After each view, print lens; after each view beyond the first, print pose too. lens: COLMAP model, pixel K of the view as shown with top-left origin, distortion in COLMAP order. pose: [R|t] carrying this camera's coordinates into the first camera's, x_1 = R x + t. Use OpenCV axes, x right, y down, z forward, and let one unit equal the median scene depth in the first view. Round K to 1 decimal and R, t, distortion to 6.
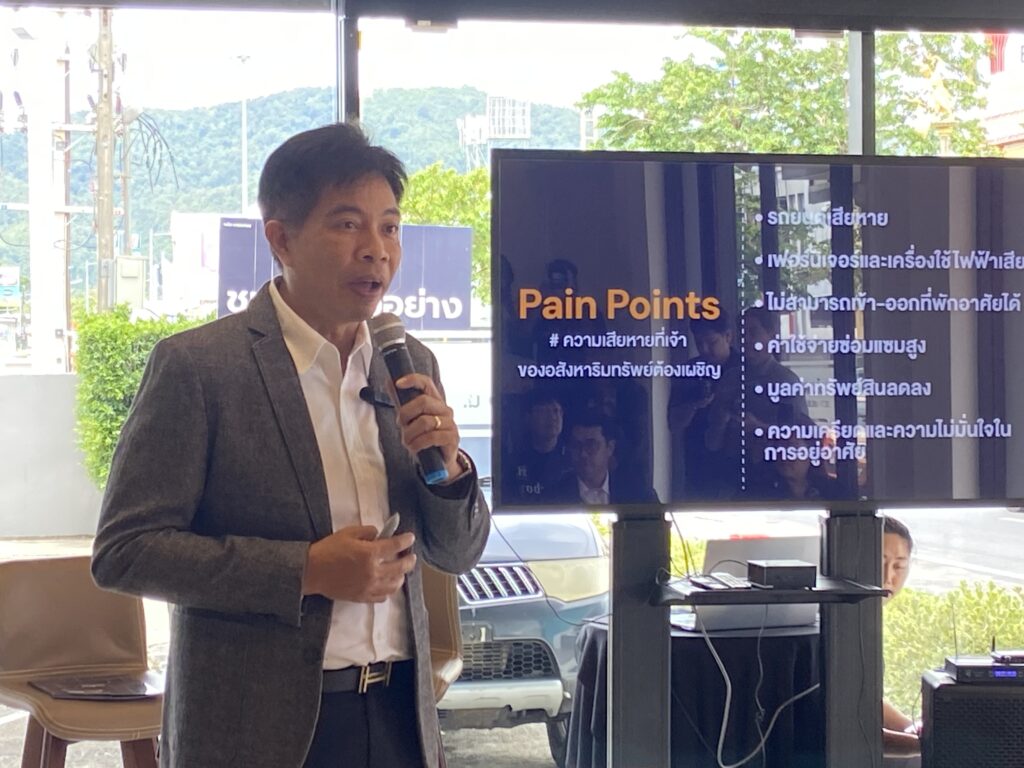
lens RADIAL K [[2493.4, 0, 511.0], [0, 2493.4, 449.8], [0, 0, 1]] dist [-0.050779, 0.345542]
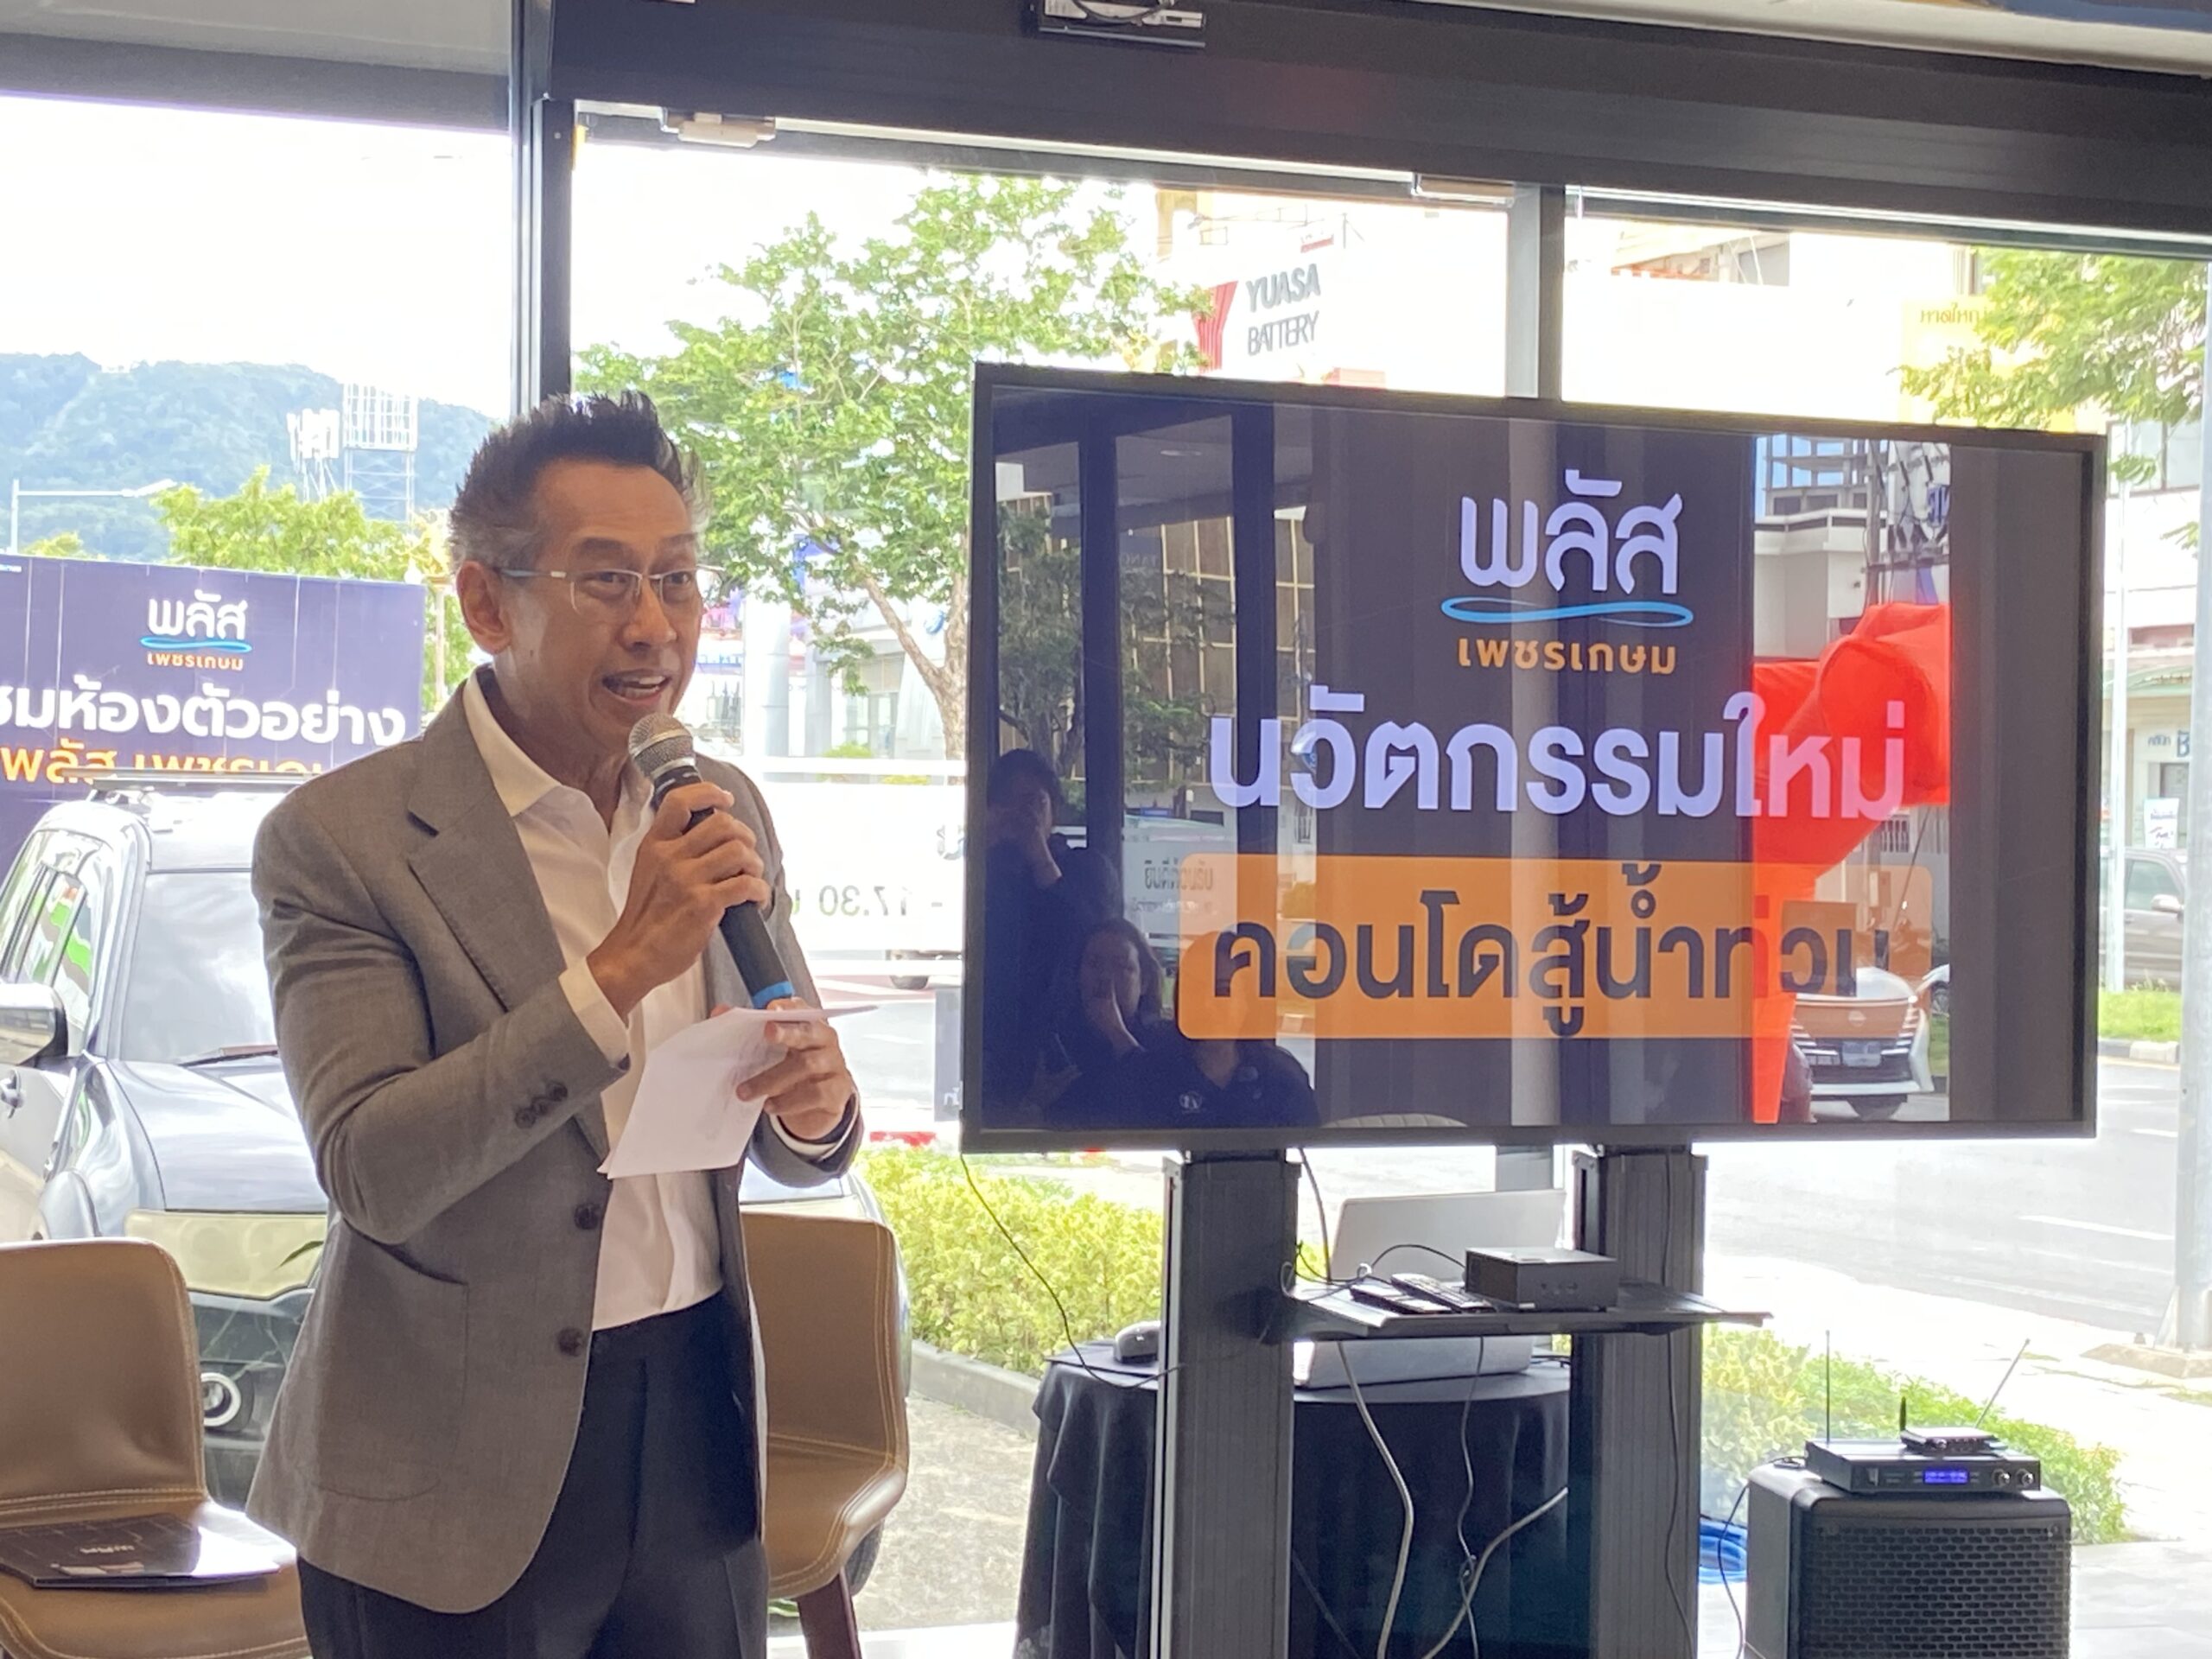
lens RADIAL K [[4063.8, 0, 1106.0], [0, 4063.8, 829.5], [0, 0, 1]] dist [-0.010449, 0.011983]
pose [[0.982033, 0.021030, 0.187533, -0.059174], [-0.014183, 0.999185, -0.037780, -0.002537], [-0.188175, 0.034441, 0.981531, 0.121430]]
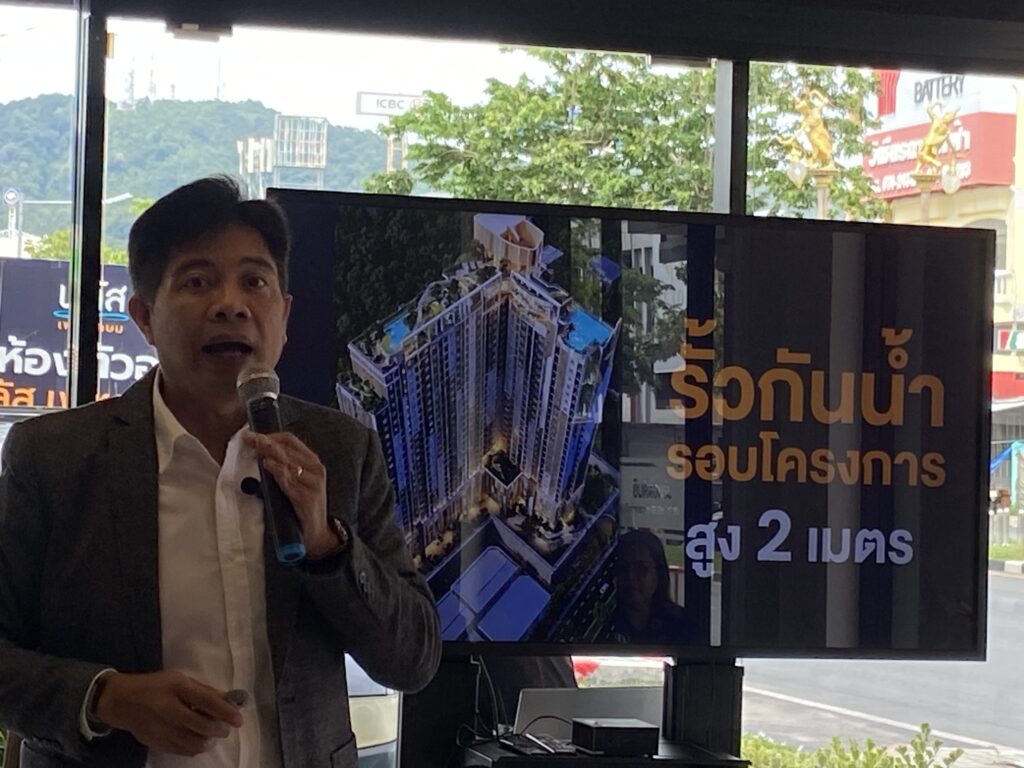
lens RADIAL K [[3014.8, 0, 512.0], [0, 3014.8, 384.0], [0, 0, 1]] dist [0.041564, -1.332032]
pose [[0.996766, 0.036353, 0.071672, 0.001471], [-0.032455, 0.997968, -0.054827, -0.004135], [-0.073519, 0.052324, 0.995920, 0.019386]]
